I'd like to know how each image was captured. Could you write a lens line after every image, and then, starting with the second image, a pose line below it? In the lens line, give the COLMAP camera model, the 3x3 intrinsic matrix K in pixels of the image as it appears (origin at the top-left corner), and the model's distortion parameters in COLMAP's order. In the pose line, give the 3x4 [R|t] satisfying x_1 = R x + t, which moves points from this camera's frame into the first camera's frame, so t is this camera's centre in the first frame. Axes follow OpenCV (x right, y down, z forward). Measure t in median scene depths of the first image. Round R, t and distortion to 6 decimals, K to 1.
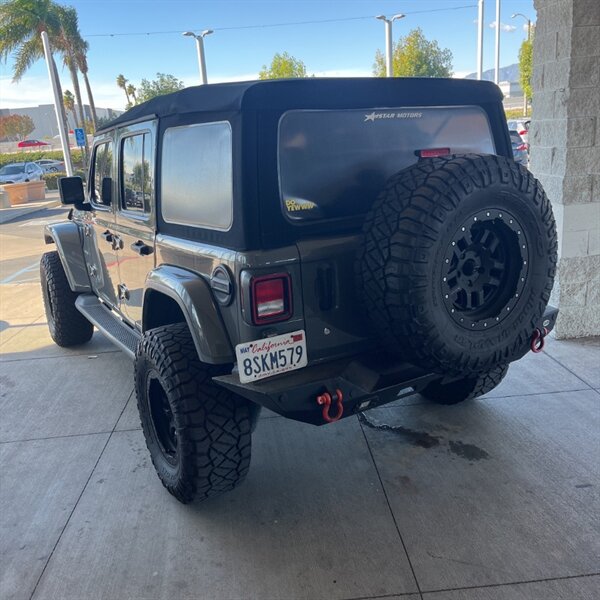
lens RADIAL K [[609.3, 0, 289.9], [0, 609.3, 306.0], [0, 0, 1]] dist [0.024660, 0.000000]
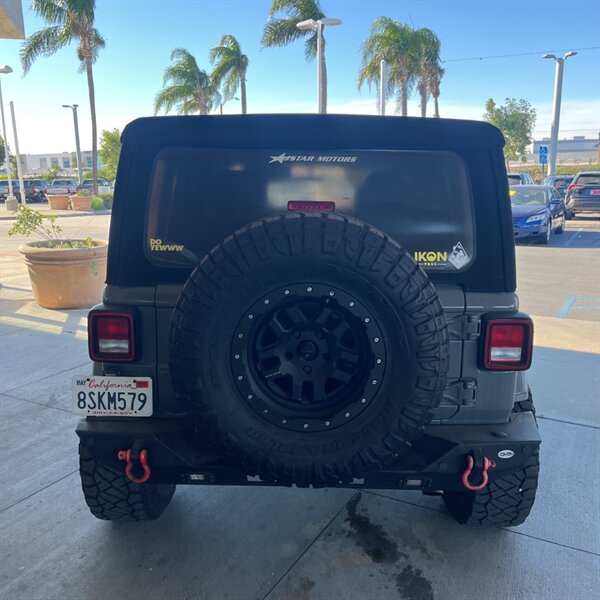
lens RADIAL K [[609.3, 0, 284.5], [0, 609.3, 303.4], [0, 0, 1]] dist [0.024660, 0.000000]
pose [[0.839810, 0.178616, -0.512655, 0.666852], [-0.198049, 0.980044, 0.017025, -0.131575], [0.505466, 0.087233, 0.858426, 0.291309]]
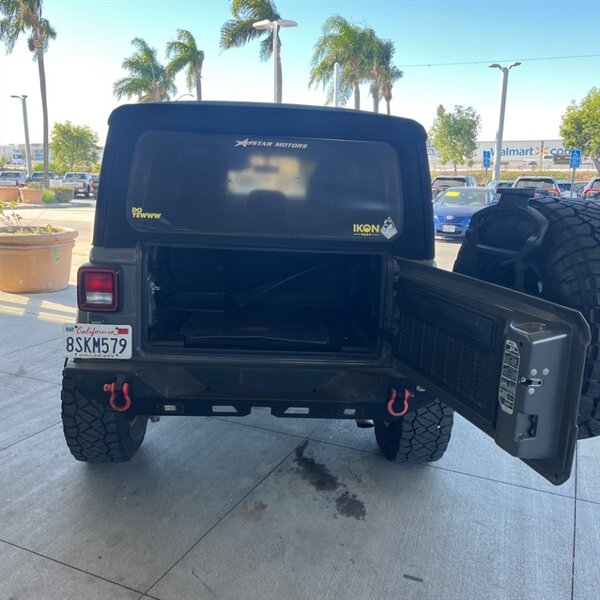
lens RADIAL K [[609.3, 0, 282.6], [0, 609.3, 304.5], [0, 0, 1]] dist [0.024660, 0.000000]
pose [[0.873184, 0.189152, -0.449189, 0.765977], [-0.209406, 0.977818, 0.004689, -0.062194], [0.440112, 0.089969, 0.893424, 0.129261]]
